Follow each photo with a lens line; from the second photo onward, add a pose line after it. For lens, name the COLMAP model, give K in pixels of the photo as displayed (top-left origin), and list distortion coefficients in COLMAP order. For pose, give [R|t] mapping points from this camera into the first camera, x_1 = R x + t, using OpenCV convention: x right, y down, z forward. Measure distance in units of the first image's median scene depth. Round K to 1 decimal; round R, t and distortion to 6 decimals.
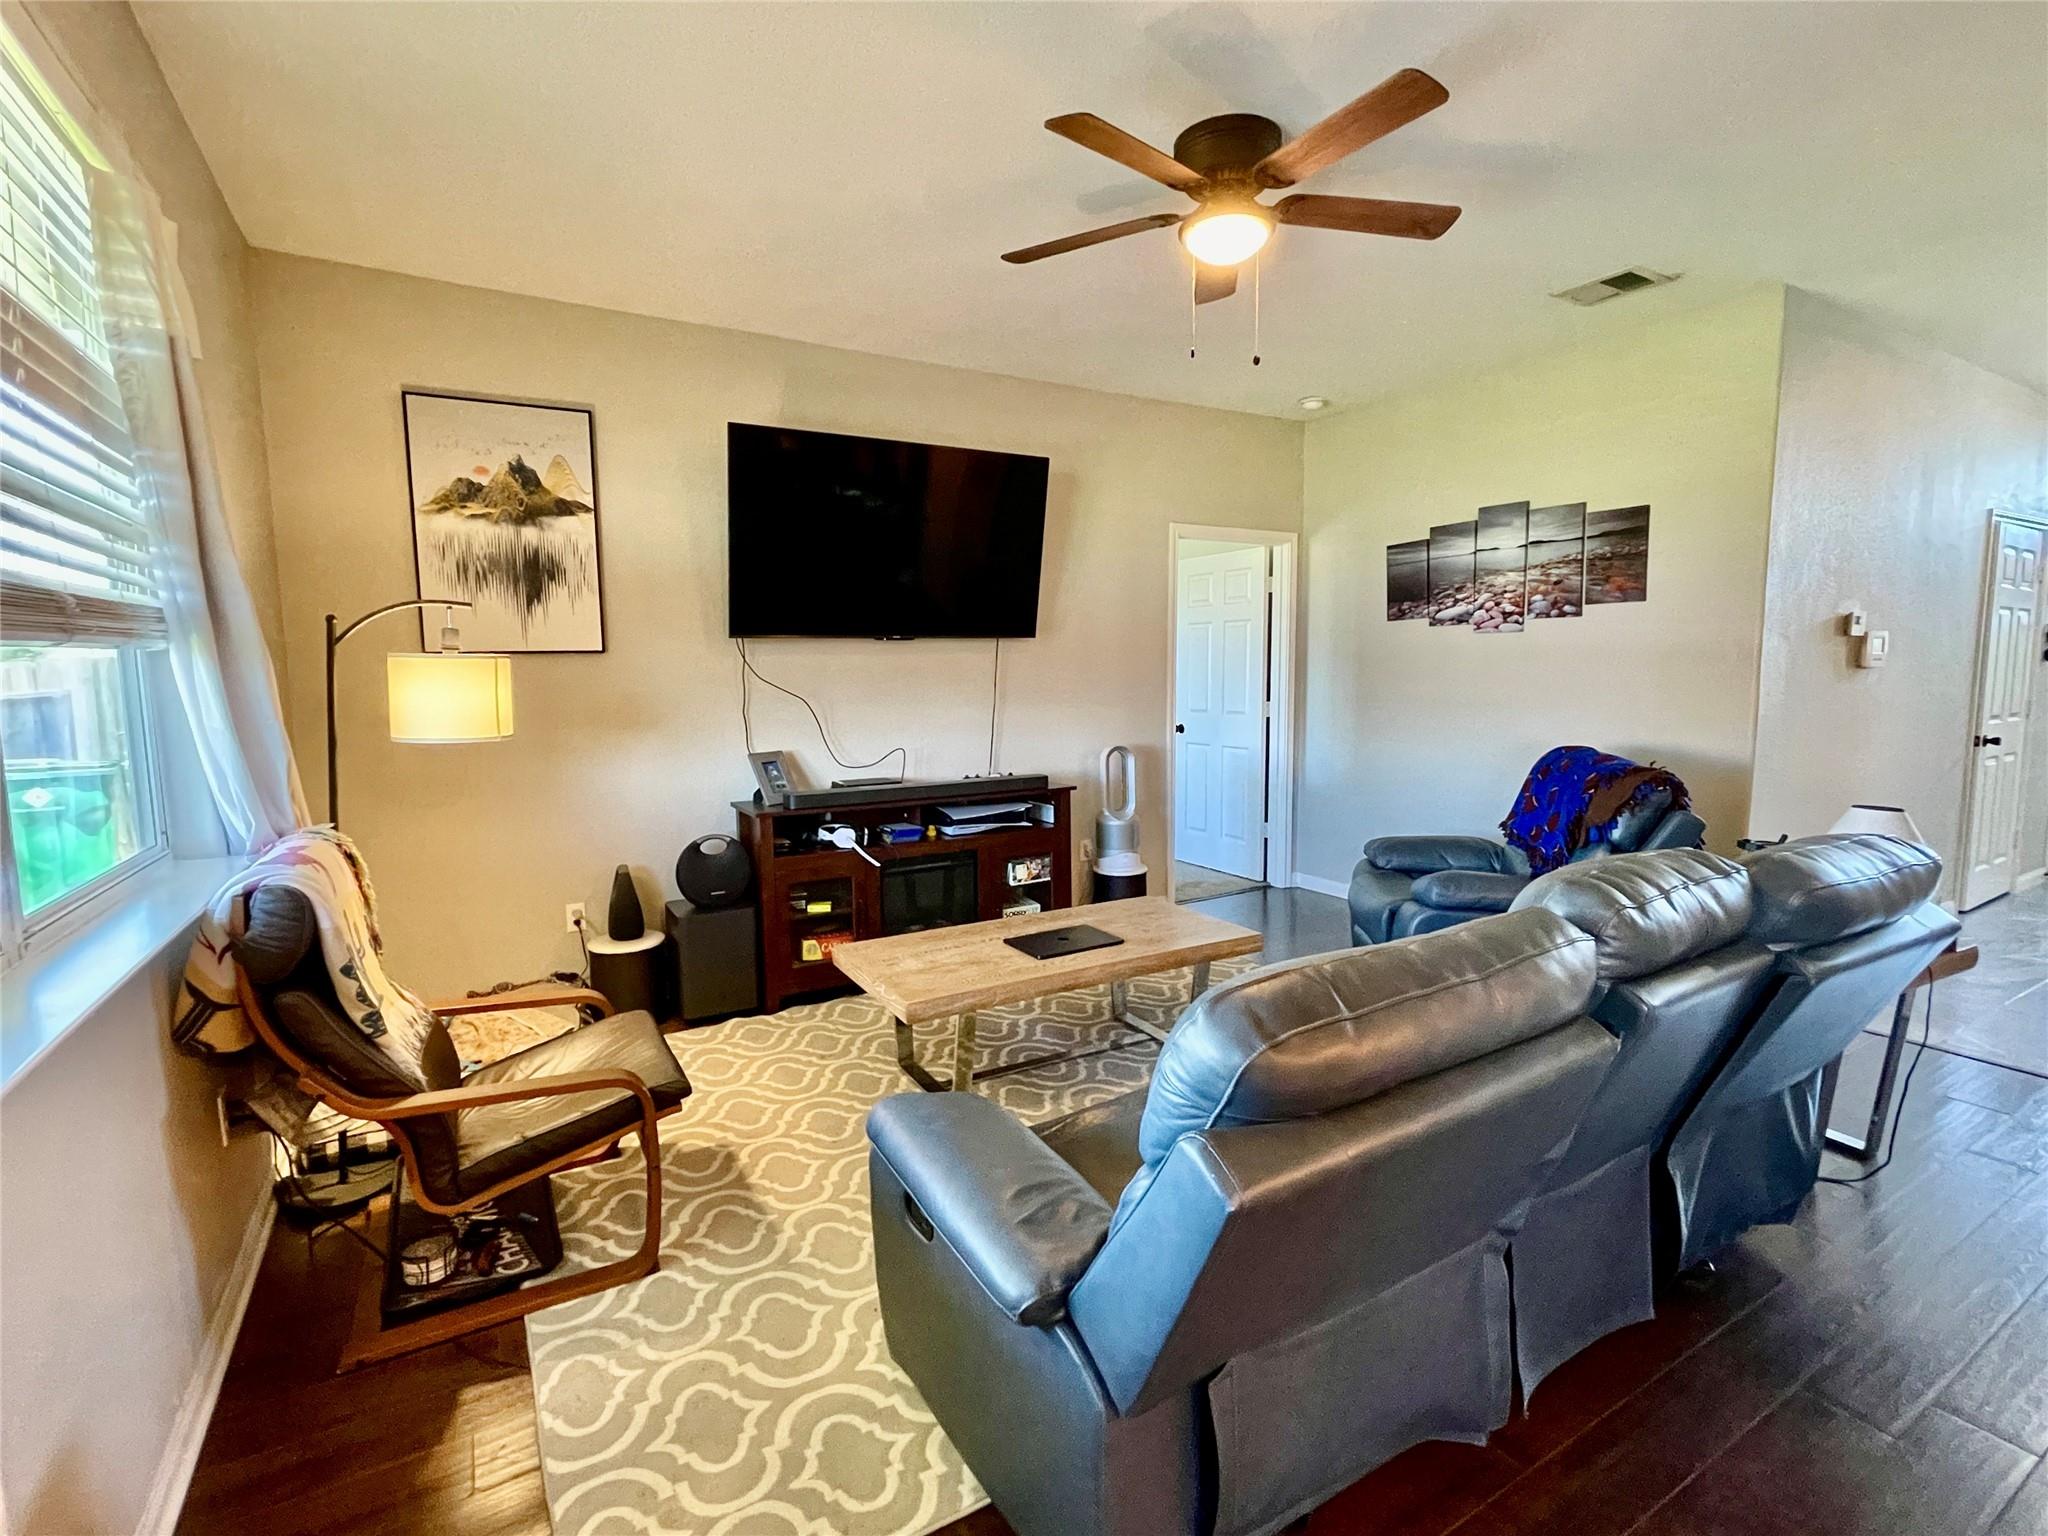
lens RADIAL K [[948.2, 0, 1029.9], [0, 948.2, 779.7], [0, 0, 1]] dist [-0.003607, 0.001125]
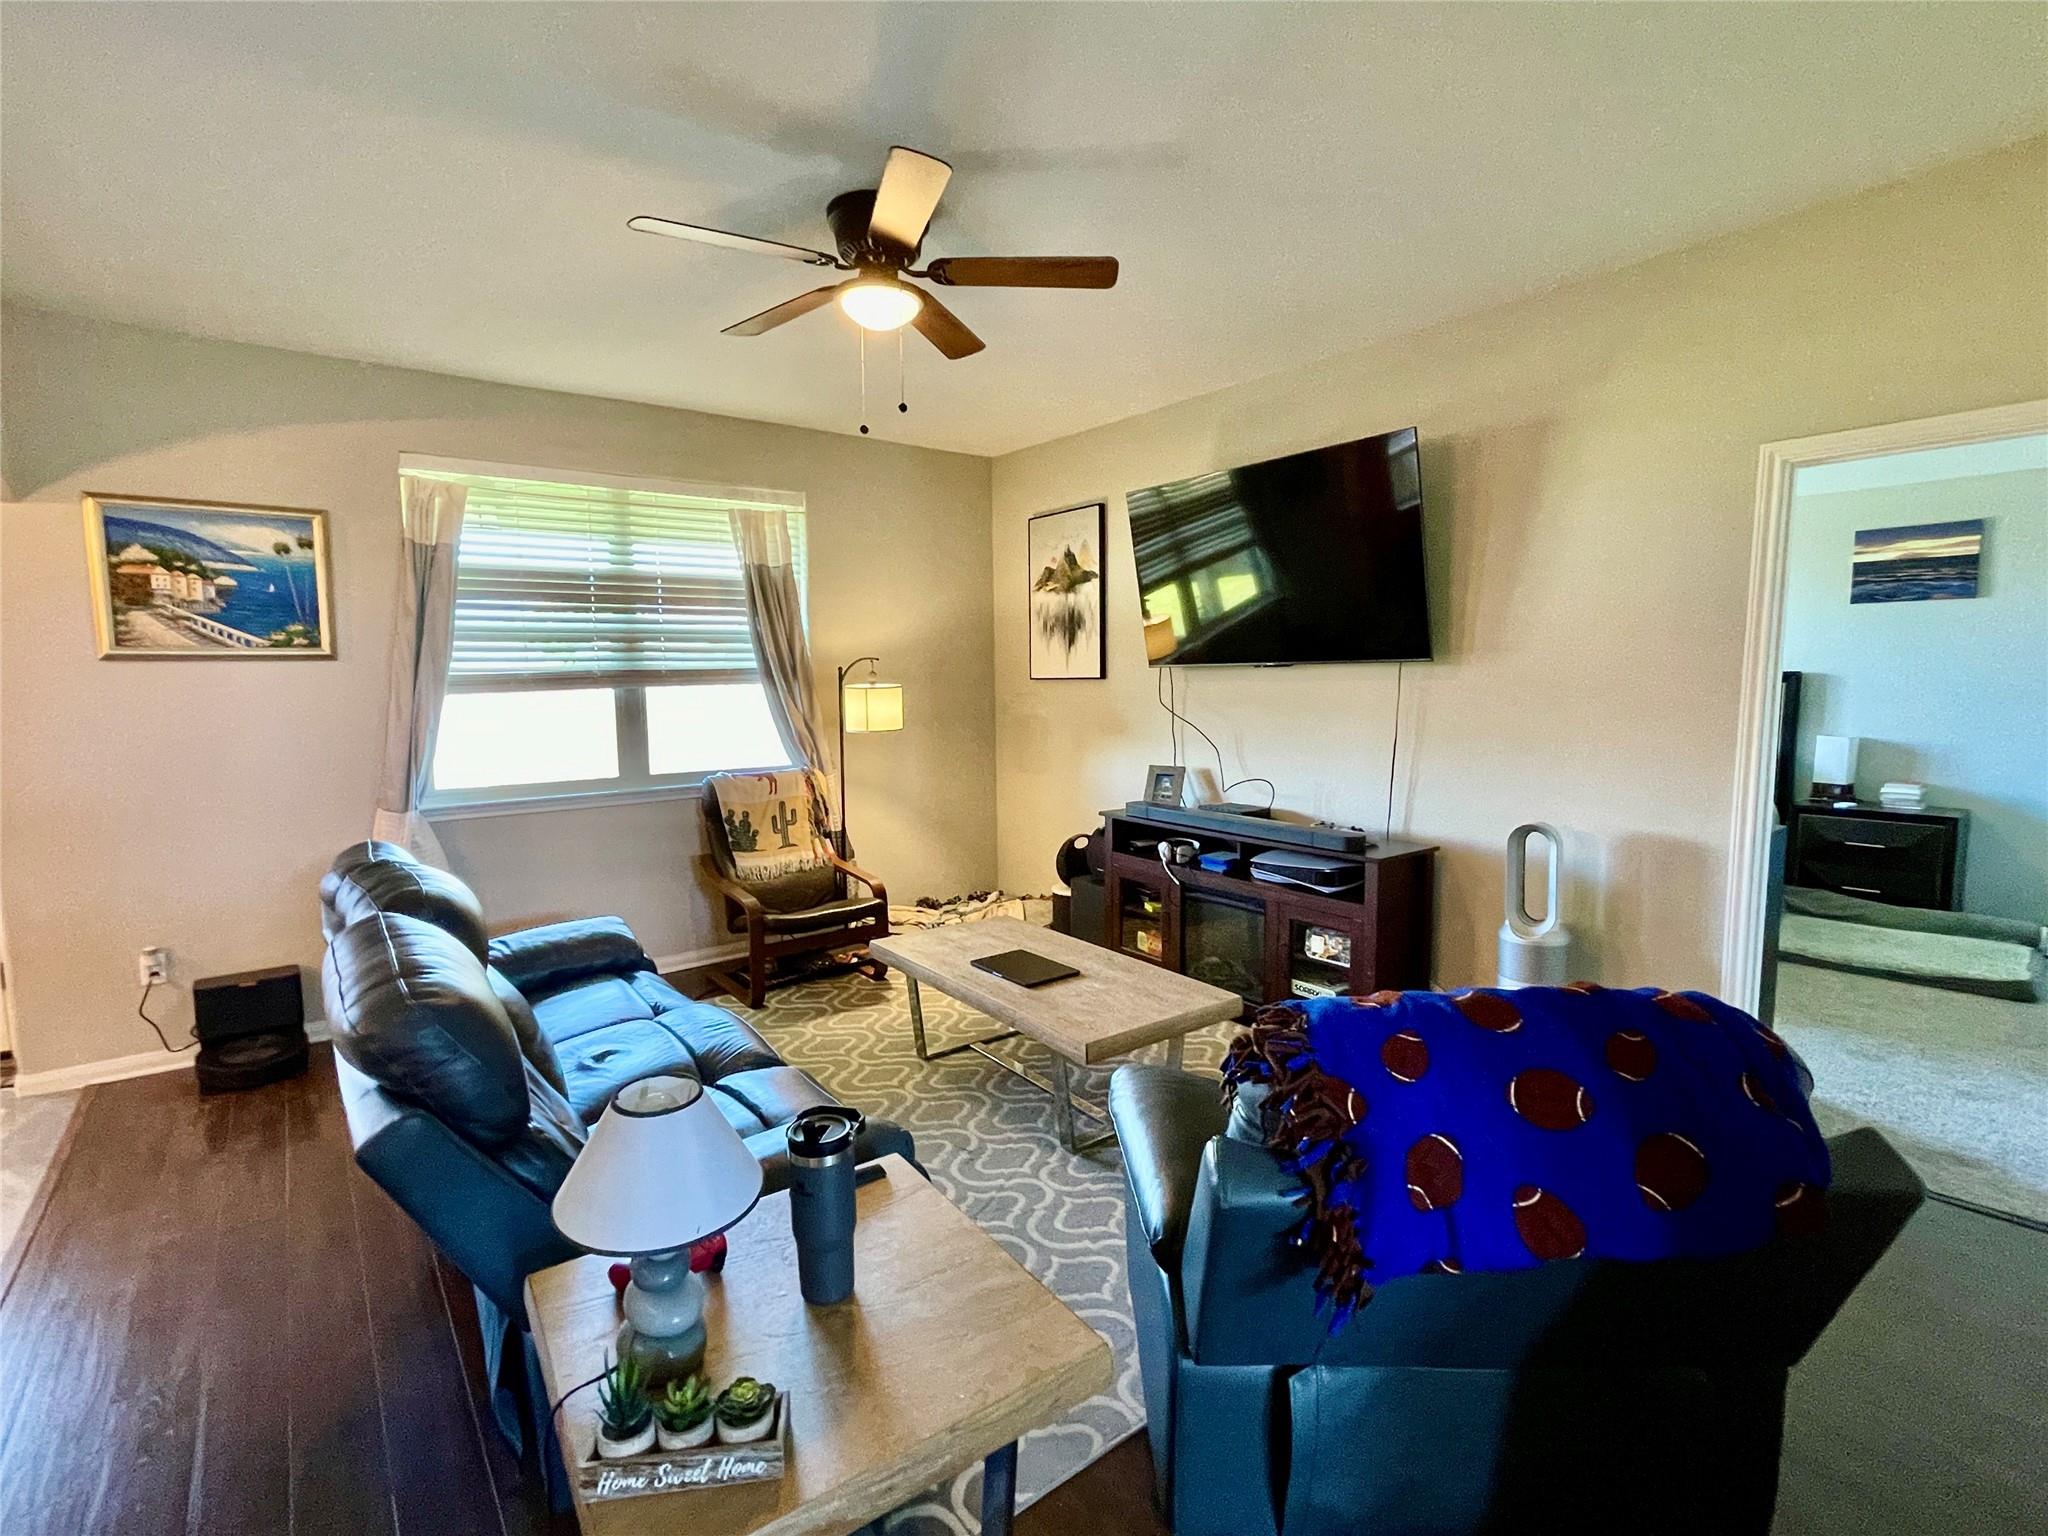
lens RADIAL K [[948.2, 0, 1012.1], [0, 948.2, 775.2], [0, 0, 1]] dist [-0.003607, 0.001125]
pose [[0.116752, 0.114630, -0.986524, 0.937020], [-0.111233, 0.988576, 0.101704, -0.128317], [0.986912, 0.097860, 0.128169, 0.752163]]
